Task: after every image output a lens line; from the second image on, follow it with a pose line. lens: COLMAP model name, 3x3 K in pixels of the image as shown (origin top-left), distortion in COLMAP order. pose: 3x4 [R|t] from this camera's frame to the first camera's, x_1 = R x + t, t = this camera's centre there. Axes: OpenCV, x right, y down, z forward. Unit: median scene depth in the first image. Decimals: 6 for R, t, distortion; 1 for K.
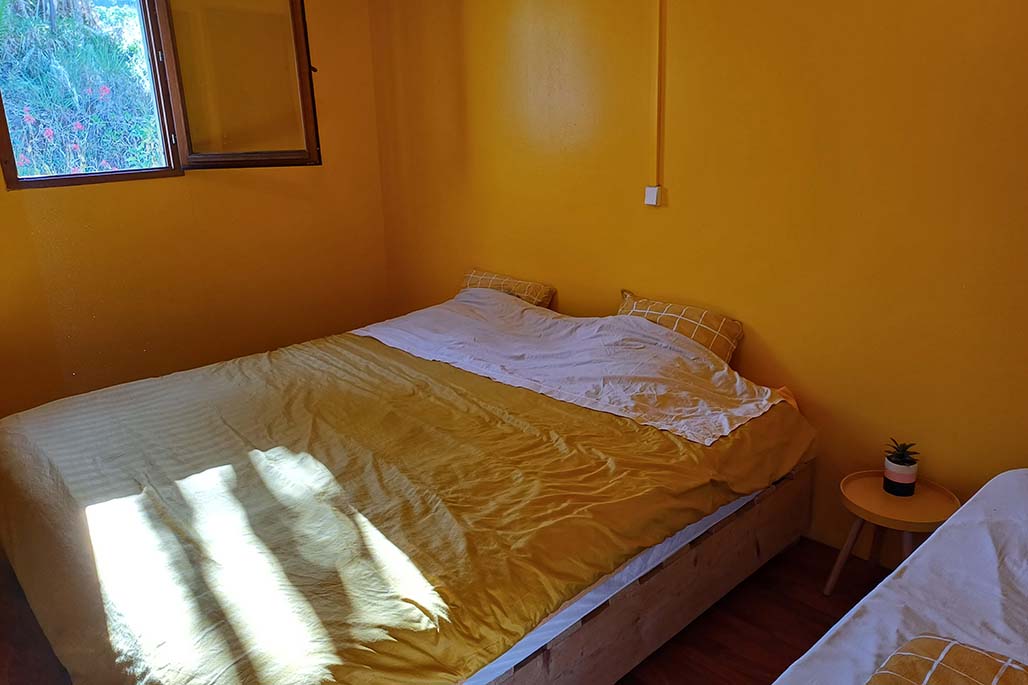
lens RADIAL K [[759.8, 0, 526.3], [0, 759.8, 318.2], [0, 0, 1]] dist [0.103049, -0.122024]
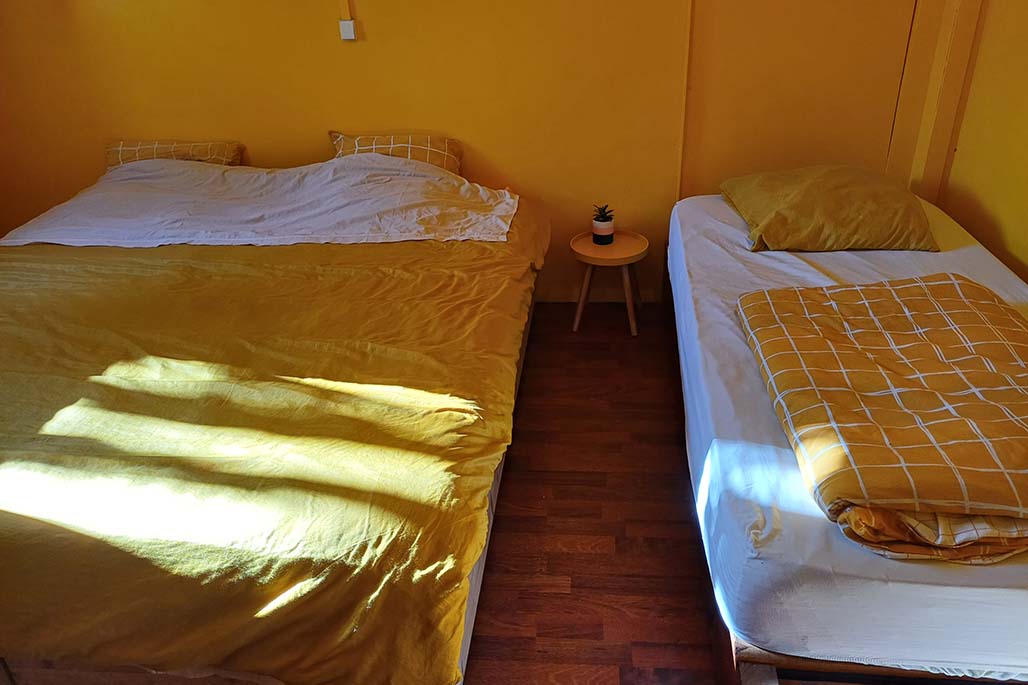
lens RADIAL K [[759.8, 0, 526.3], [0, 759.8, 318.2], [0, 0, 1]] dist [0.103049, -0.122024]
pose [[0.754731, -0.307104, 0.579714, -0.406210], [0.187461, 0.947776, 0.258029, -0.019730], [-0.628680, -0.086068, 0.772886, 0.032456]]
